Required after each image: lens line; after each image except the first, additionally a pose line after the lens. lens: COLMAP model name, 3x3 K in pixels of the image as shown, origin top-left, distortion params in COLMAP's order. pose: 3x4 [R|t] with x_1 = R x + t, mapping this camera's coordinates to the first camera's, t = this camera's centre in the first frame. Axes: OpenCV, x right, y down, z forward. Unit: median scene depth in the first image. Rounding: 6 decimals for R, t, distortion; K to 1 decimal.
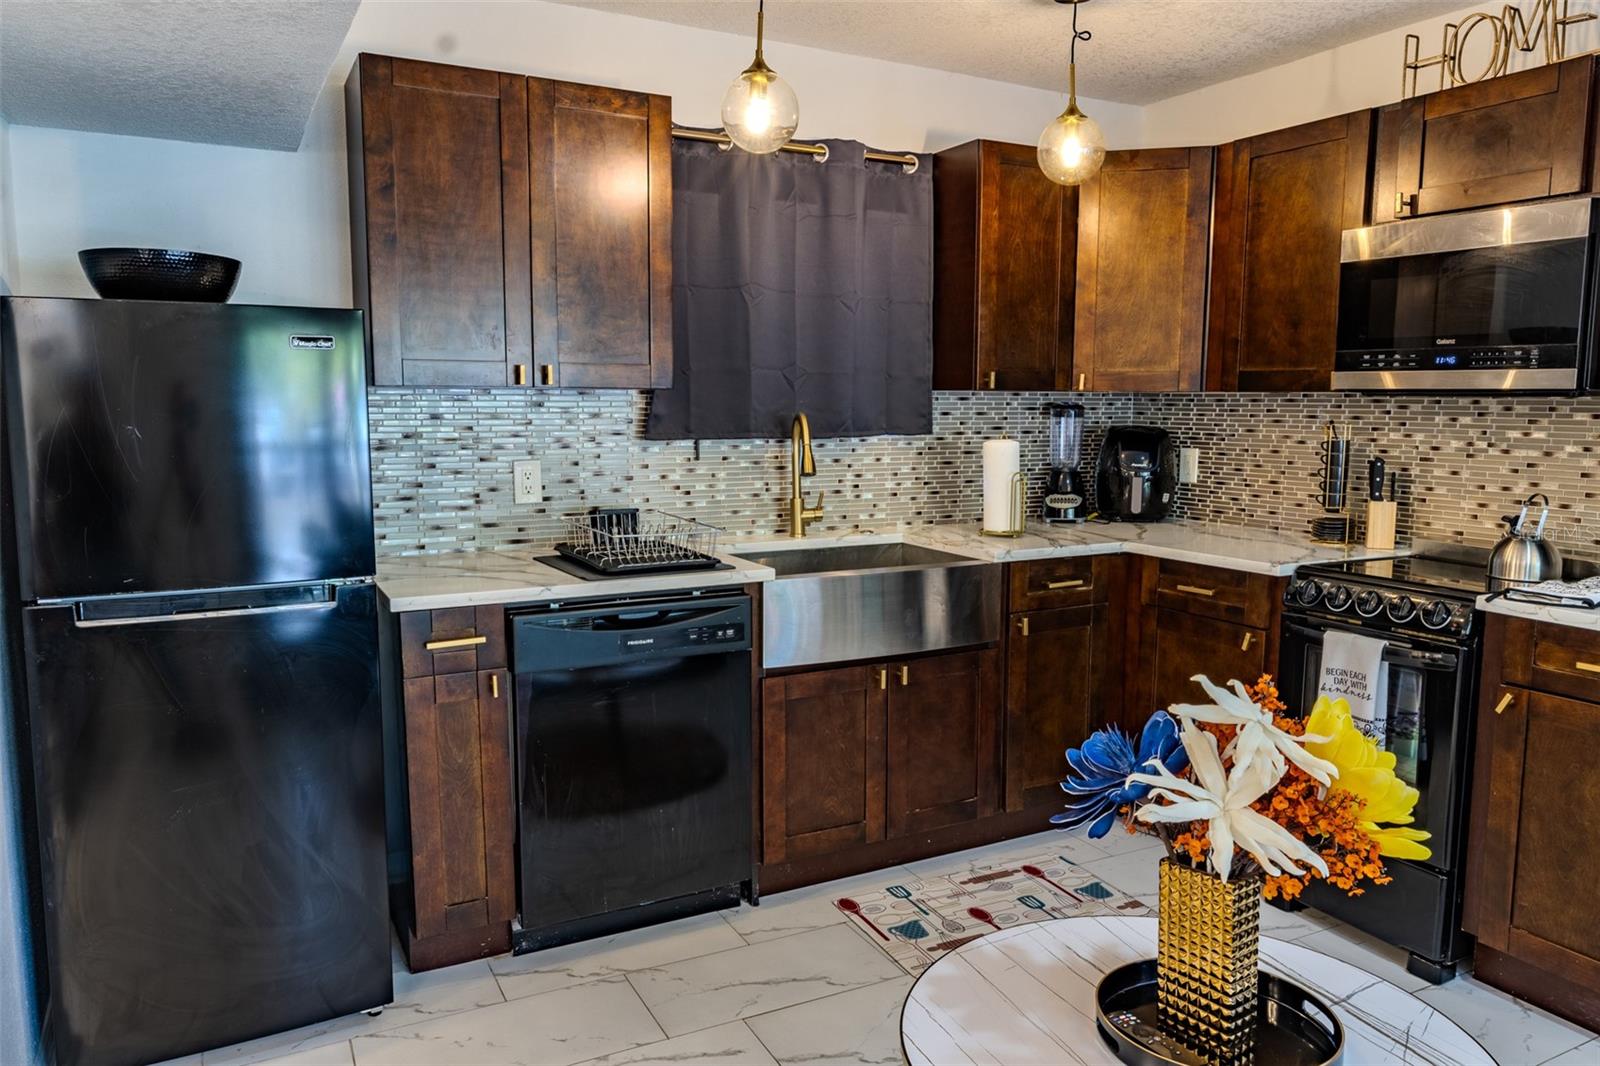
lens RADIAL K [[1106.6, 0, 814.4], [0, 1106.6, 530.2], [0, 0, 1]] dist [0.001941, -0.001103]
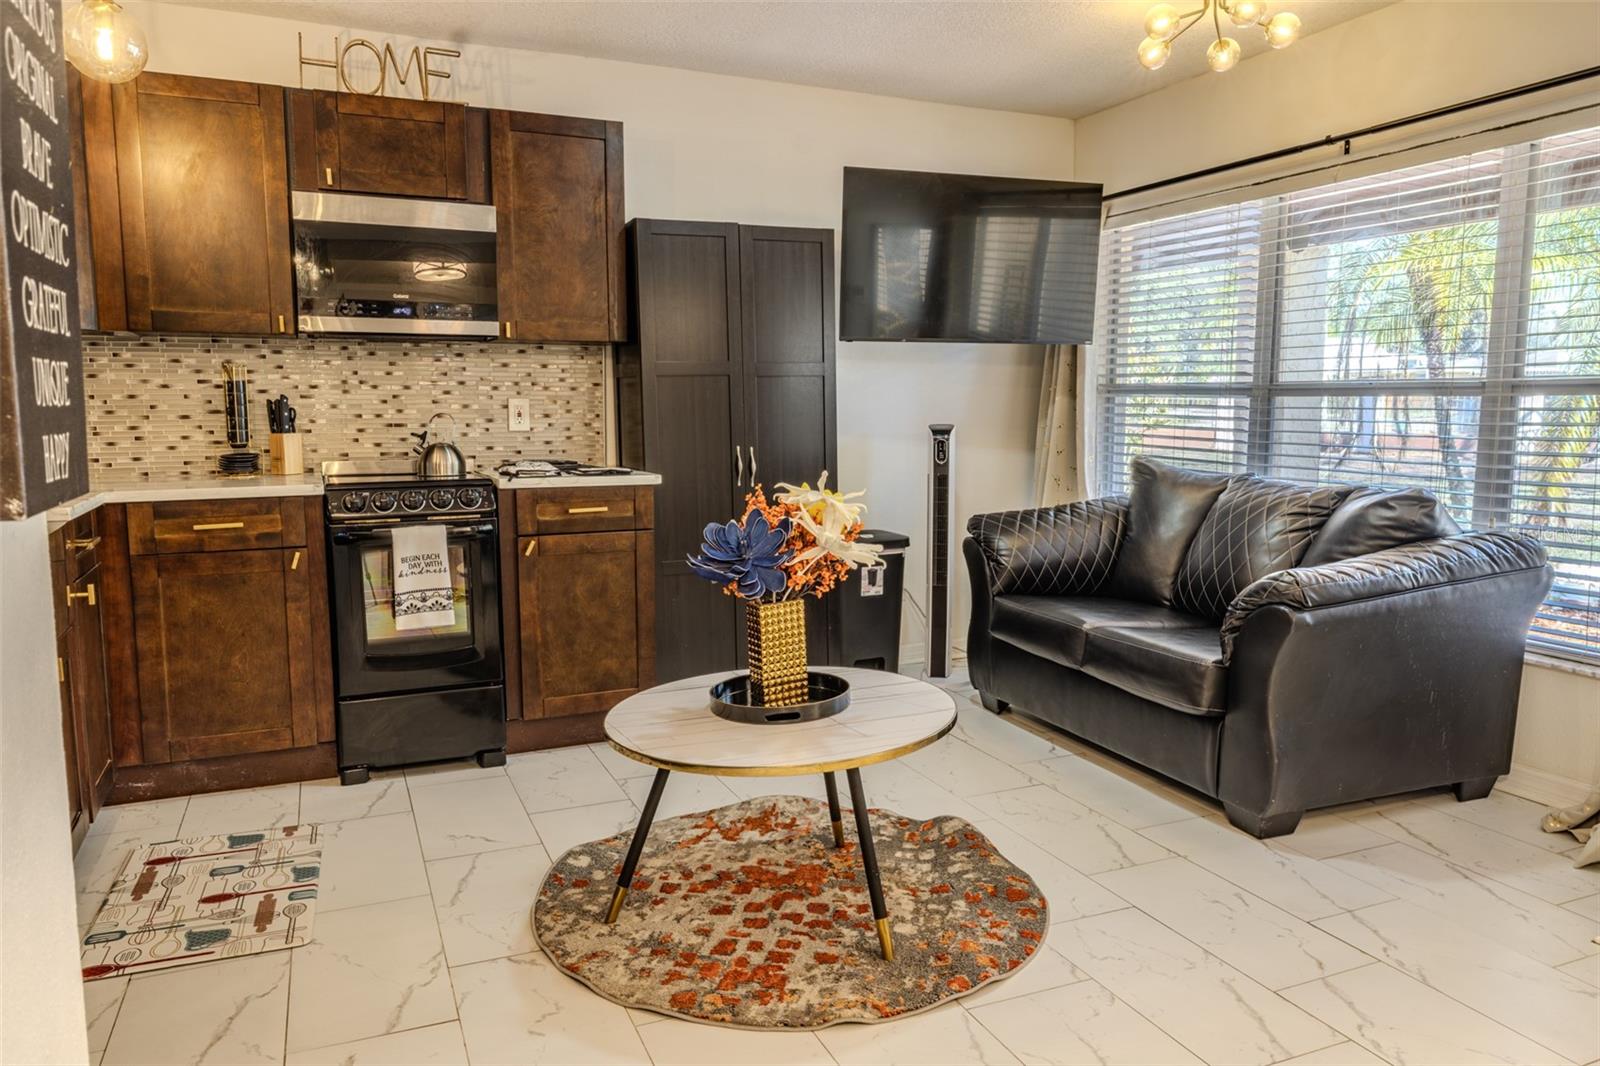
lens RADIAL K [[1106.6, 0, 793.9], [0, 1106.6, 530.1], [0, 0, 1]] dist [0.001941, -0.001103]
pose [[0.094396, -0.121554, 0.988086, -0.610220], [0.121760, 0.986476, 0.109724, 0.011426], [-0.988061, 0.109952, 0.107920, 0.384585]]
